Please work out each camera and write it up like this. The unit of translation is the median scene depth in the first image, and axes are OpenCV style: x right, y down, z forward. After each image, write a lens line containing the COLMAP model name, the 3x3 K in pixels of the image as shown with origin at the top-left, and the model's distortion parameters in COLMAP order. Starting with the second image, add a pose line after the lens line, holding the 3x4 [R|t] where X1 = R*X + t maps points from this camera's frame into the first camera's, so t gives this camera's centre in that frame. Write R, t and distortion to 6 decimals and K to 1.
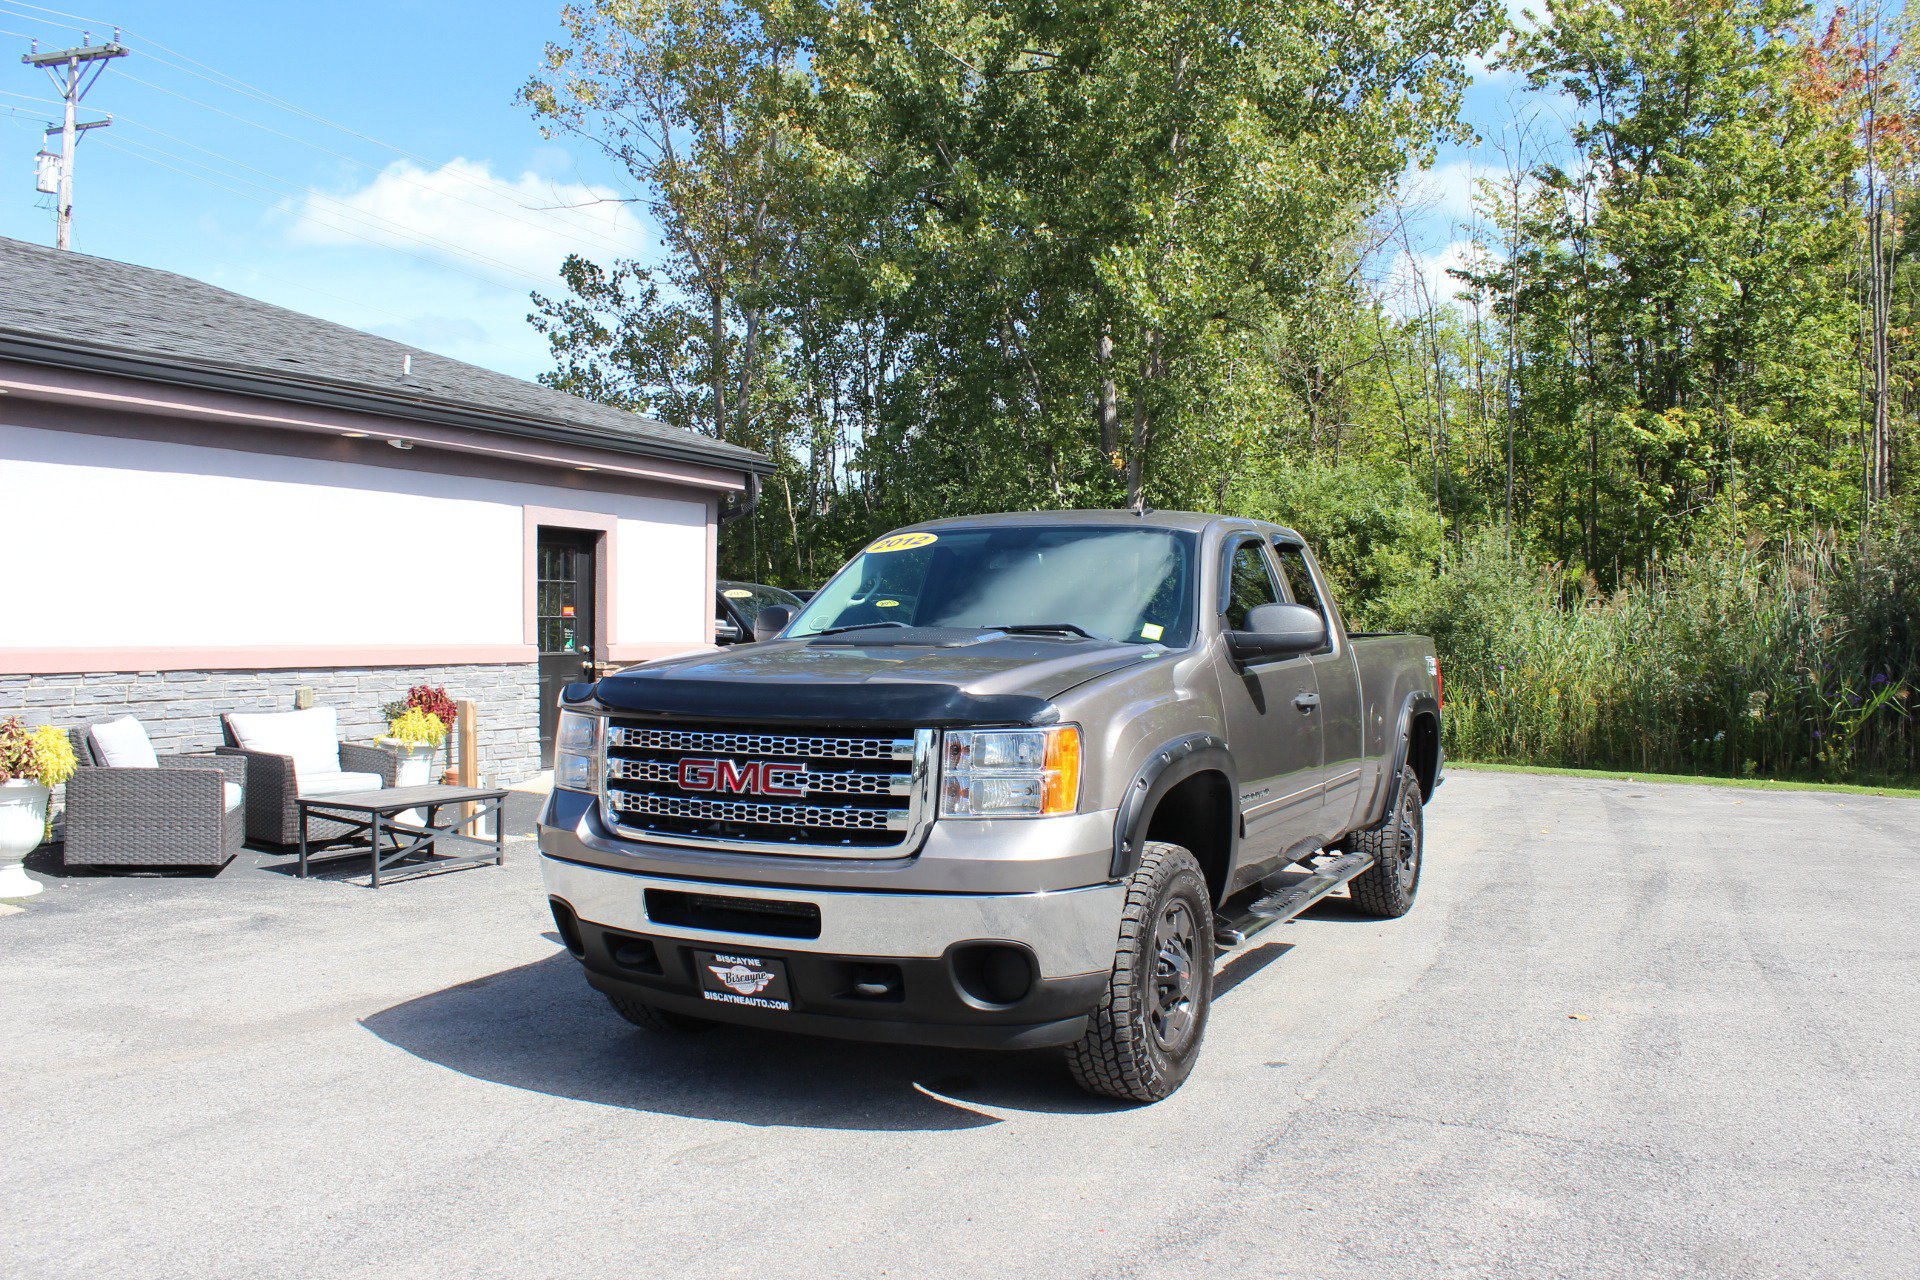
lens RADIAL K [[1603.5, 0, 973.2], [0, 1603.5, 650.9], [0, 0, 1]] dist [-0.165598, 0.151730]
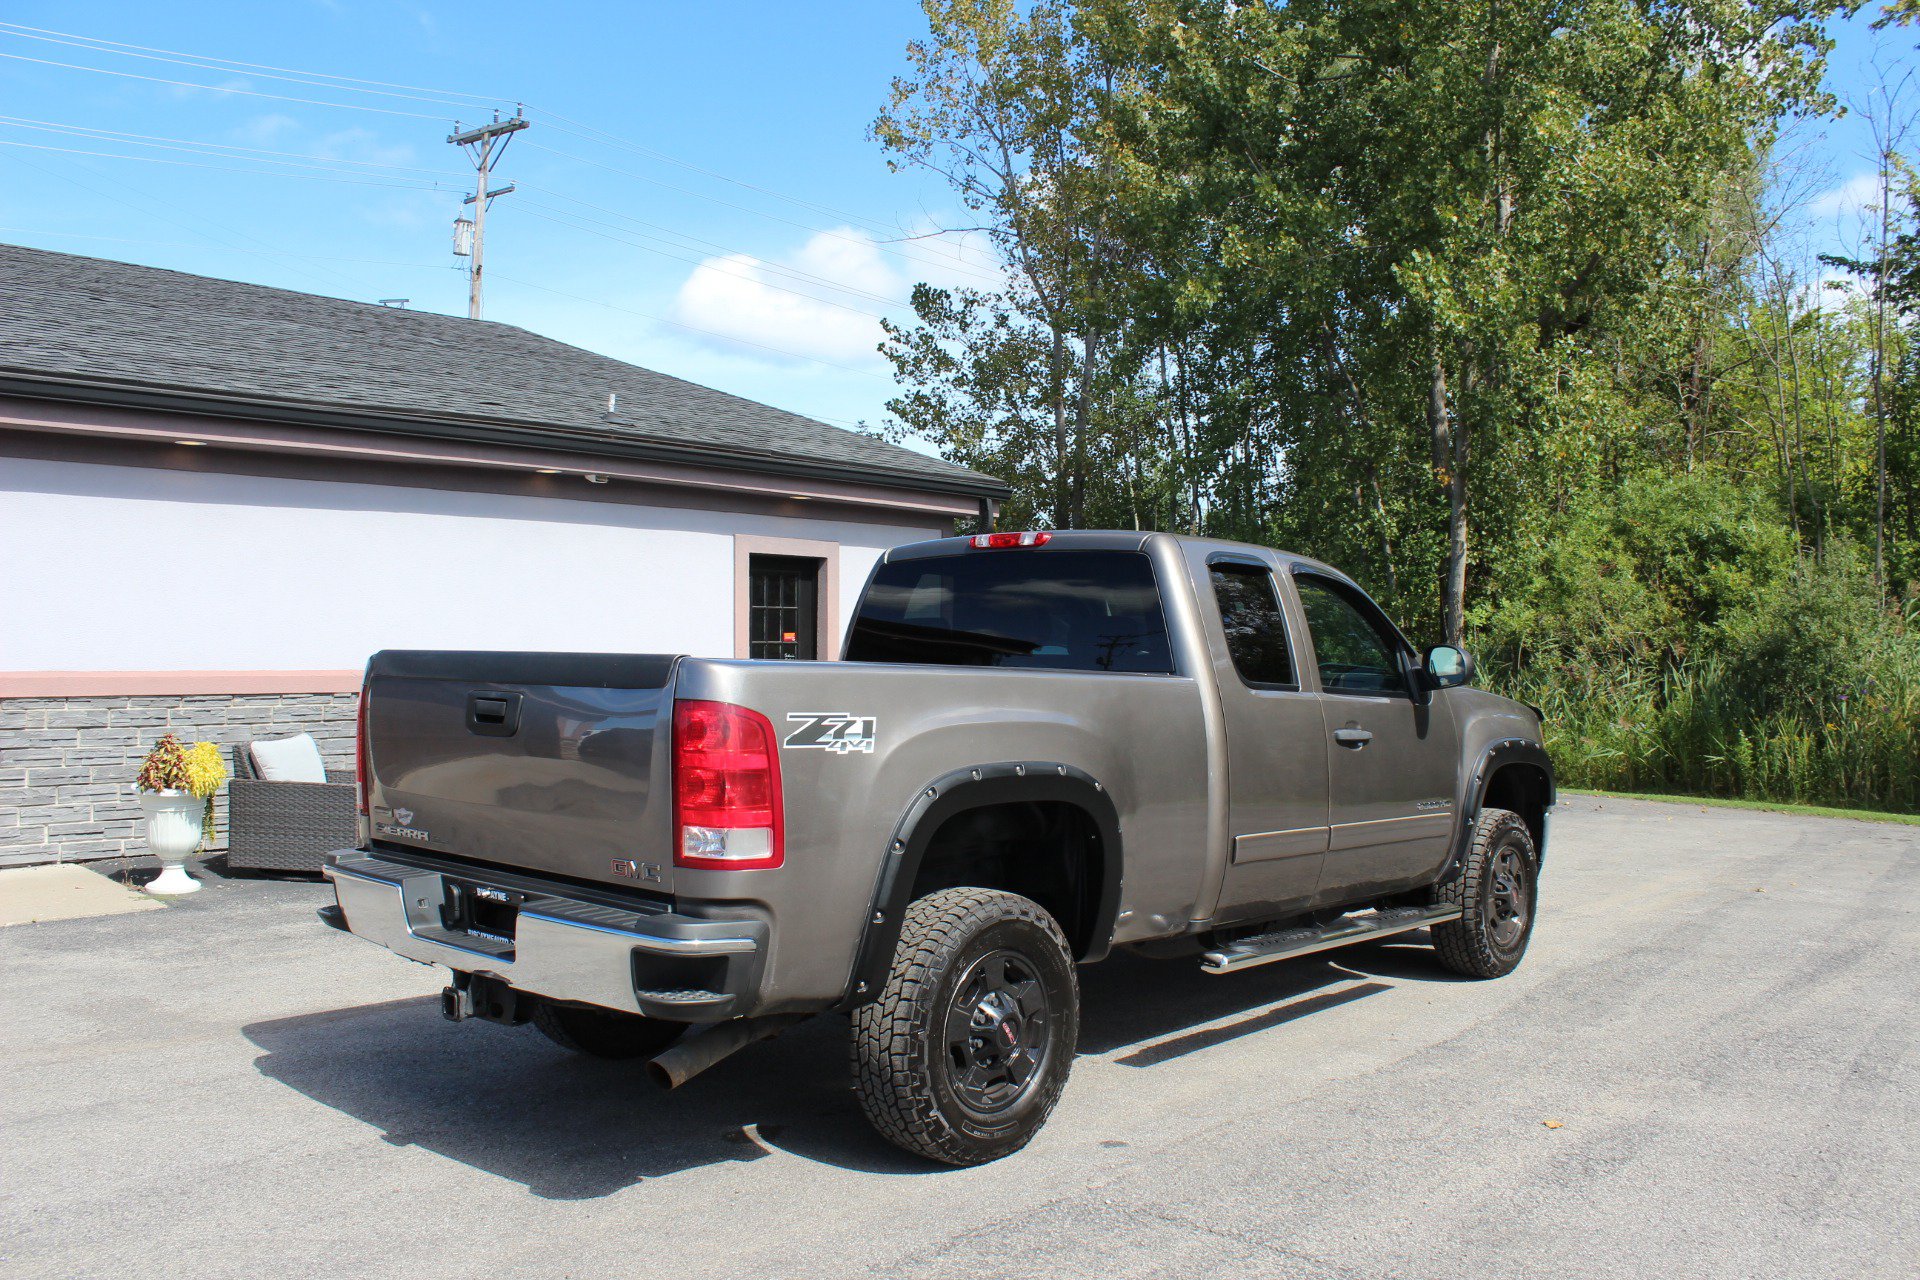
lens RADIAL K [[1603.5, 0, 974.9], [0, 1603.5, 643.6], [0, 0, 1]] dist [-0.165598, 0.151730]
pose [[0.963739, 0.001321, -0.266842, 0.142910], [-0.006042, 0.999839, -0.016872, -0.004292], [0.266776, 0.017872, 0.963593, 0.038975]]
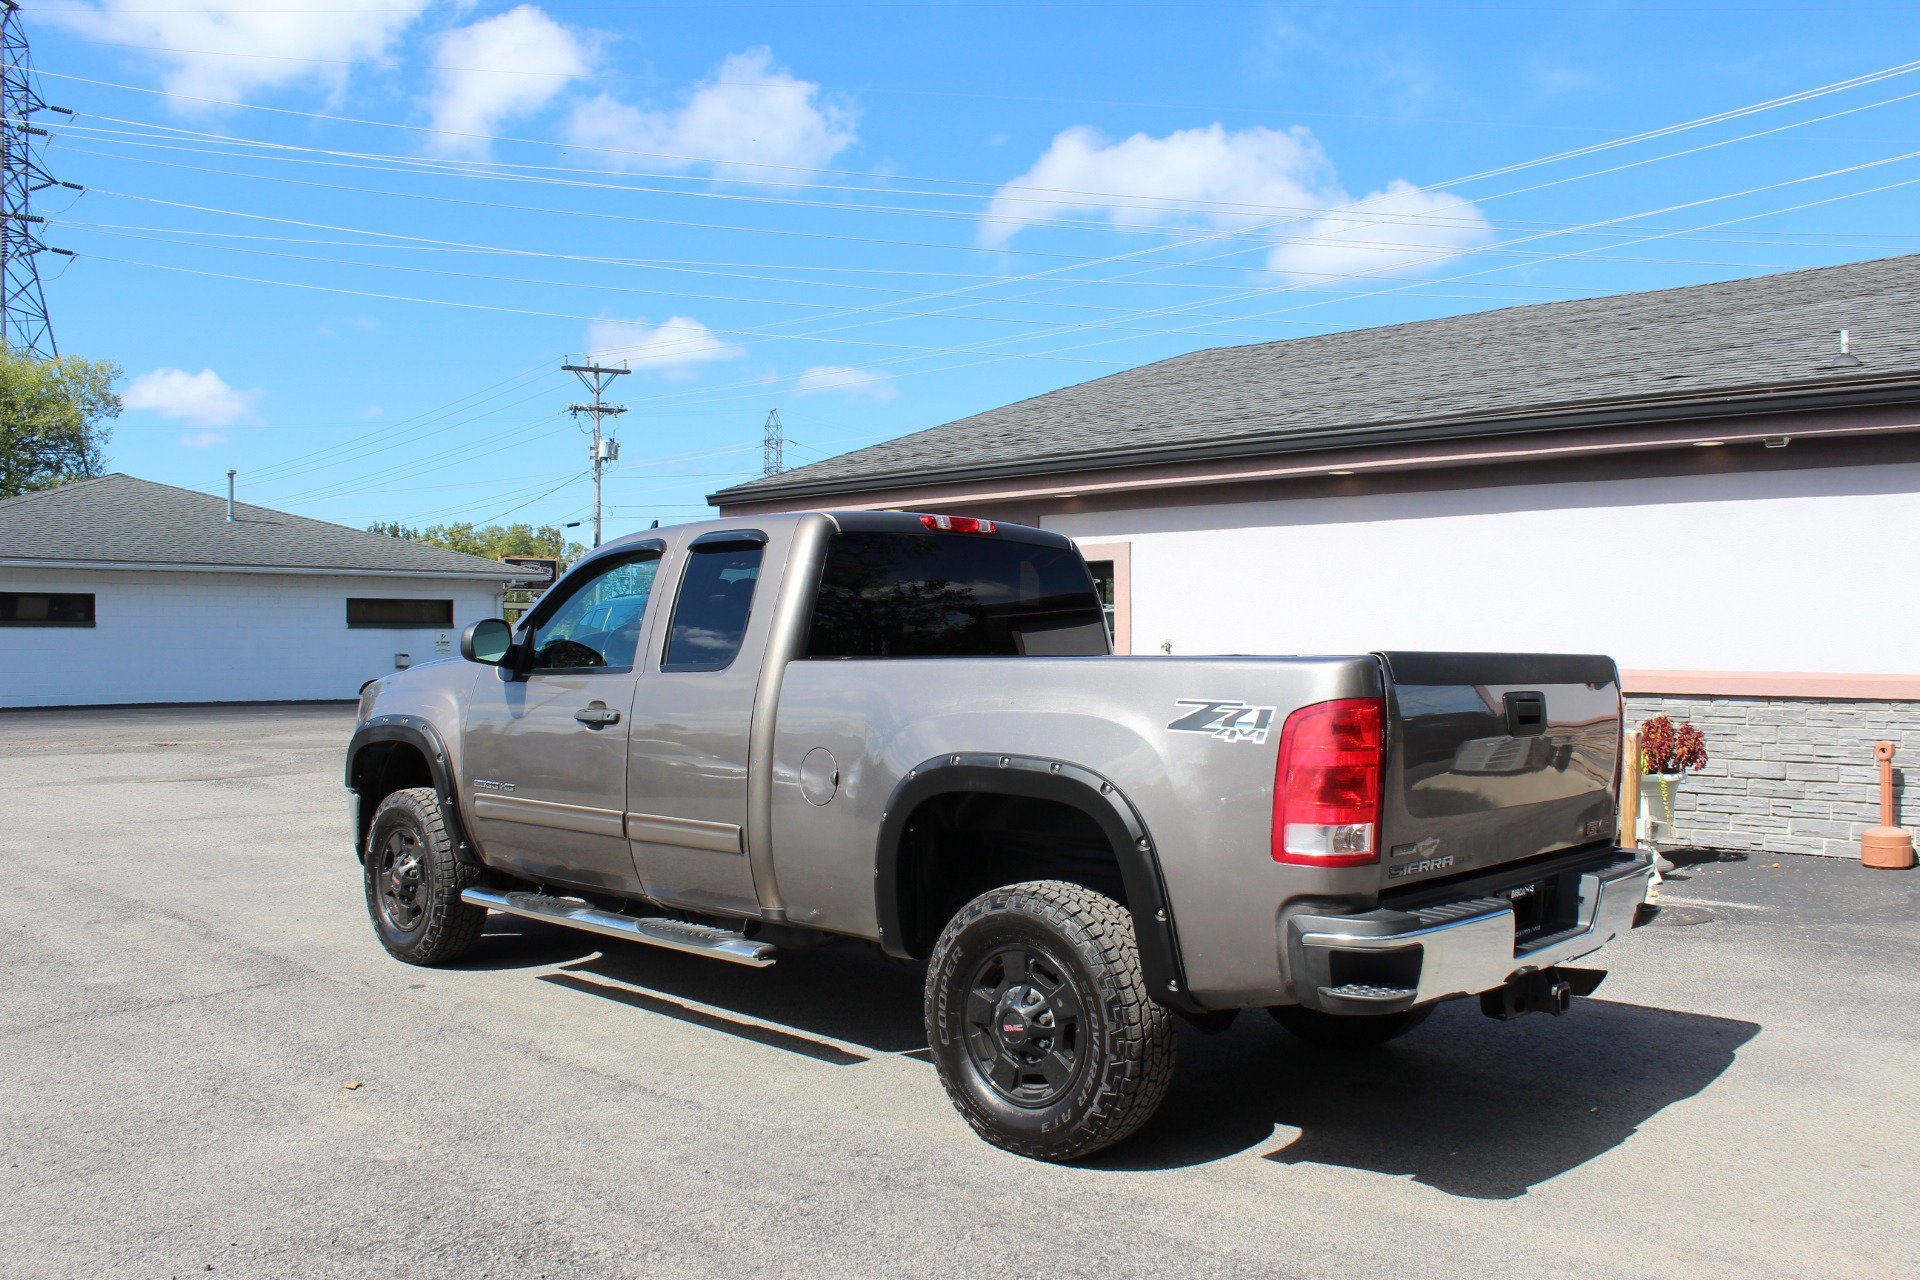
lens RADIAL K [[1603.5, 0, 974.7], [0, 1603.5, 652.3], [0, 0, 1]] dist [-0.165598, 0.151730]
pose [[-0.271364, -0.002059, -0.962475, 0.510061], [-0.022229, 0.999744, 0.004129, -0.007867], [0.962220, 0.022515, -0.271340, 0.706258]]
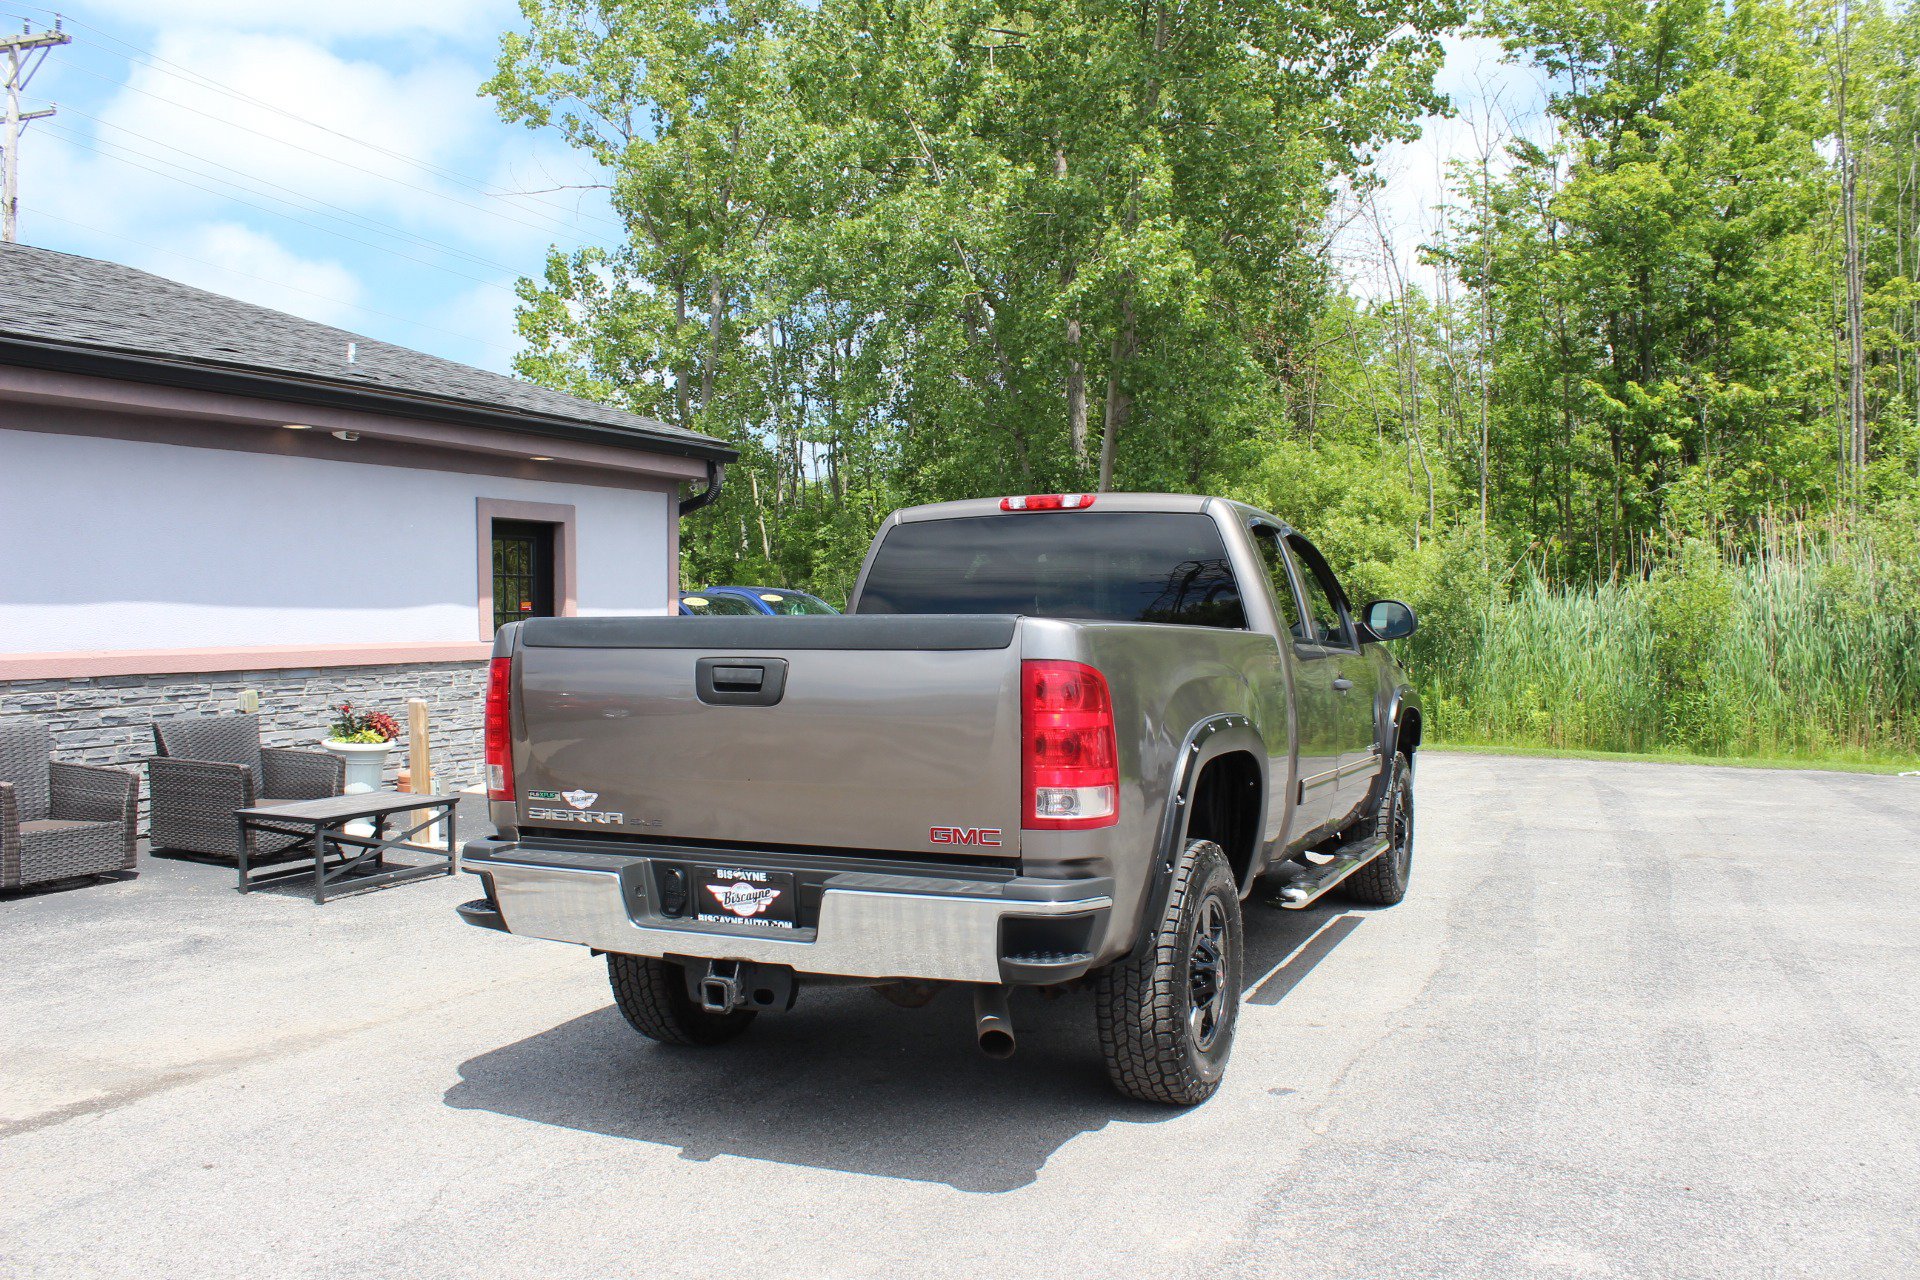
lens RADIAL K [[1603.5, 0, 967.3], [0, 1603.5, 646.2], [0, 0, 1]] dist [-0.165598, 0.151730]
pose [[0.999774, -0.015510, 0.014532, -0.000704], [0.015411, 0.999858, 0.006847, -0.003236], [-0.014636, -0.006621, 0.999871, 0.032473]]
